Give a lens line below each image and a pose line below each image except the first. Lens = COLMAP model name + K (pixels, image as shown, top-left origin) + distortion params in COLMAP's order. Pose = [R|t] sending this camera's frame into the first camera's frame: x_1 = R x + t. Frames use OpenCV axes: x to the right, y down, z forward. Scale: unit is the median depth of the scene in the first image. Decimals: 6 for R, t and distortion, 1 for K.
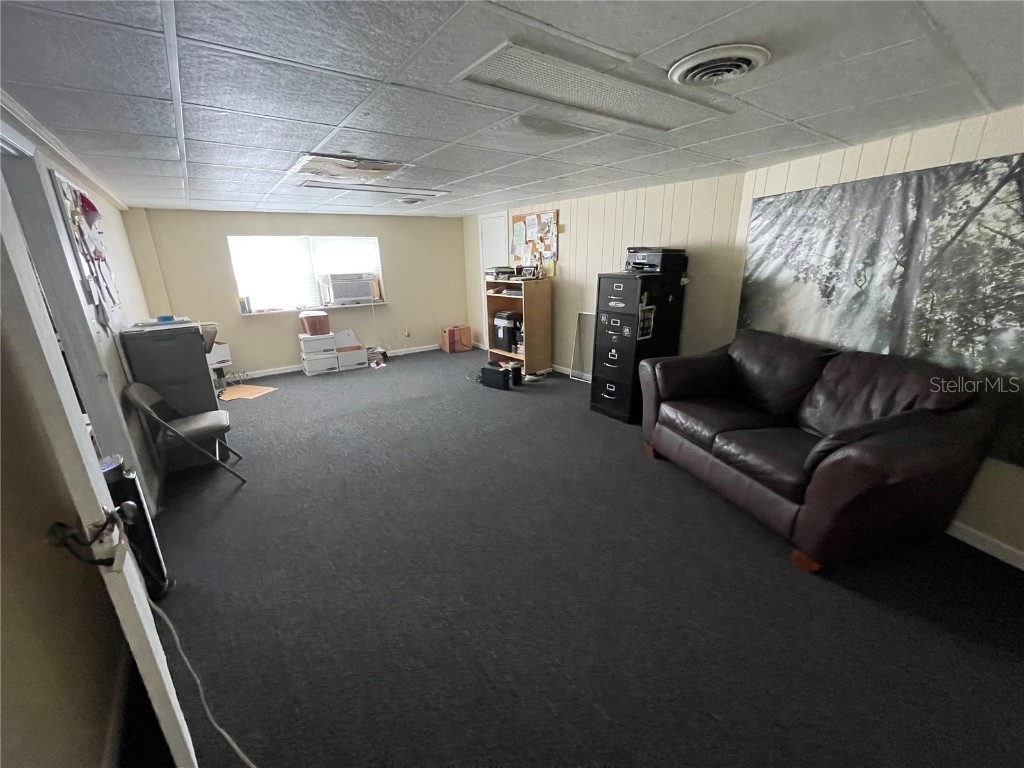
lens RADIAL K [[415.4, 0, 511.3], [0, 415.4, 385.0], [0, 0, 1]] dist [0.000208, -0.000203]
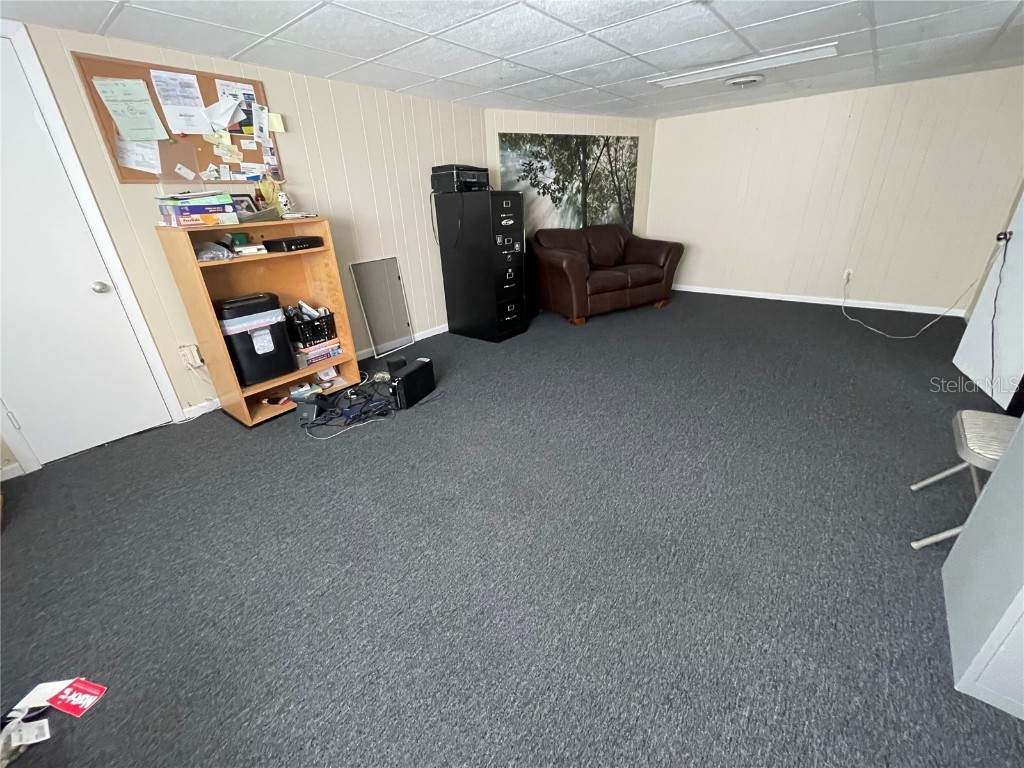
lens RADIAL K [[415.4, 0, 511.9], [0, 415.4, 386.8], [0, 0, 1]] dist [0.000208, -0.000203]
pose [[-0.245722, -0.371813, 0.895196, -0.805880], [0.333246, 0.834818, 0.438208, -0.298674], [-0.910257, 0.405998, -0.081228, 1.231822]]
